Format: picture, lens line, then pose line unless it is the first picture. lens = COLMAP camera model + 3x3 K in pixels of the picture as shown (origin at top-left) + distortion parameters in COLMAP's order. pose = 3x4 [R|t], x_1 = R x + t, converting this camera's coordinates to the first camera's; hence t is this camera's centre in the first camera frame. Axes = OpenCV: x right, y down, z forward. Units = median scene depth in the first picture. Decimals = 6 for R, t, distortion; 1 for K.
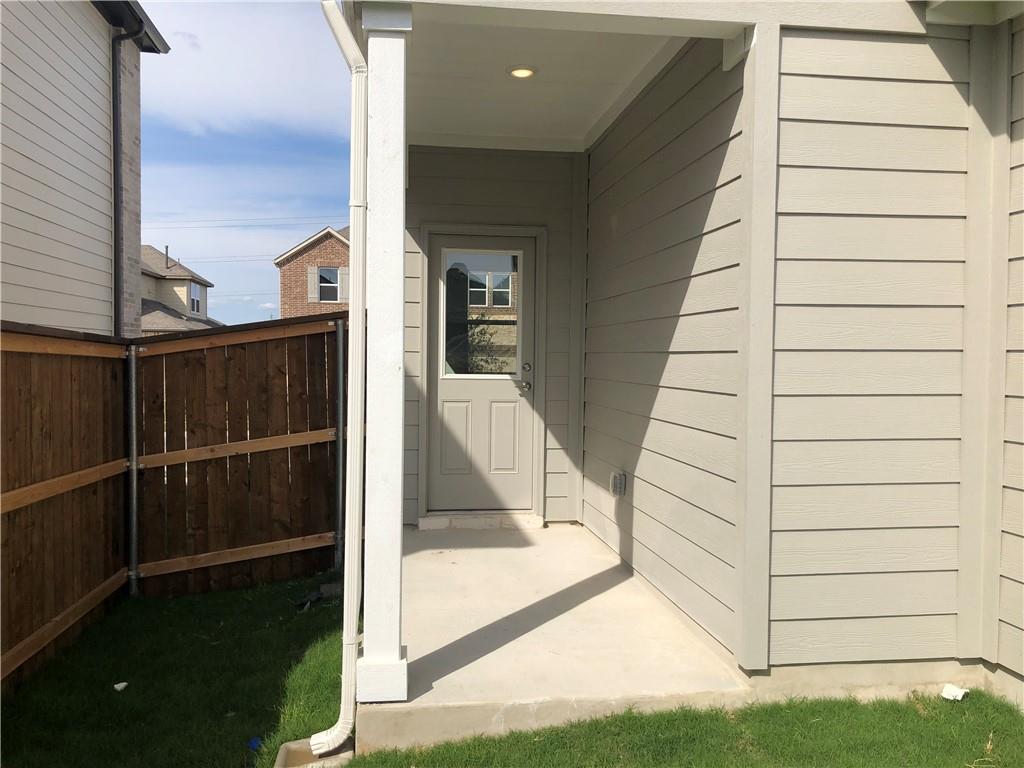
lens RADIAL K [[828.6, 0, 501.9], [0, 828.6, 386.2], [0, 0, 1]] dist [0.031192, -0.031454]
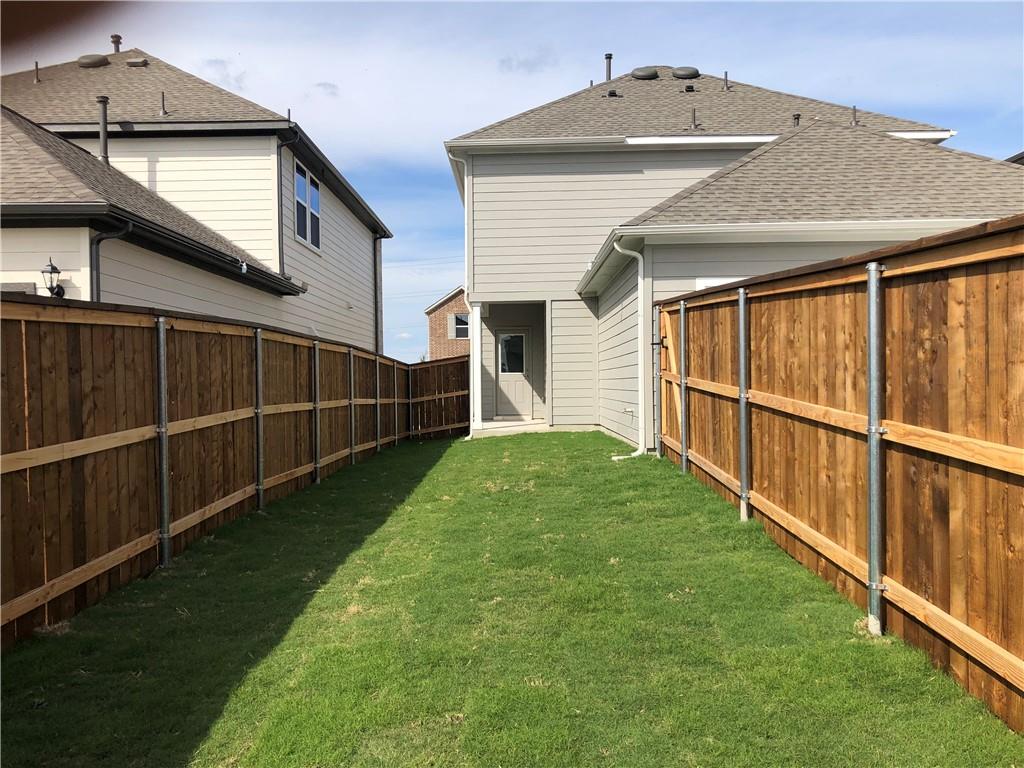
lens RADIAL K [[828.6, 0, 512.2], [0, 828.6, 383.5], [0, 0, 1]] dist [0.031192, -0.031454]
pose [[0.989508, -0.021638, -0.142846, 0.441393], [0.017091, 0.999310, -0.032981, 0.136496], [0.143461, 0.030194, 0.989195, -2.227193]]
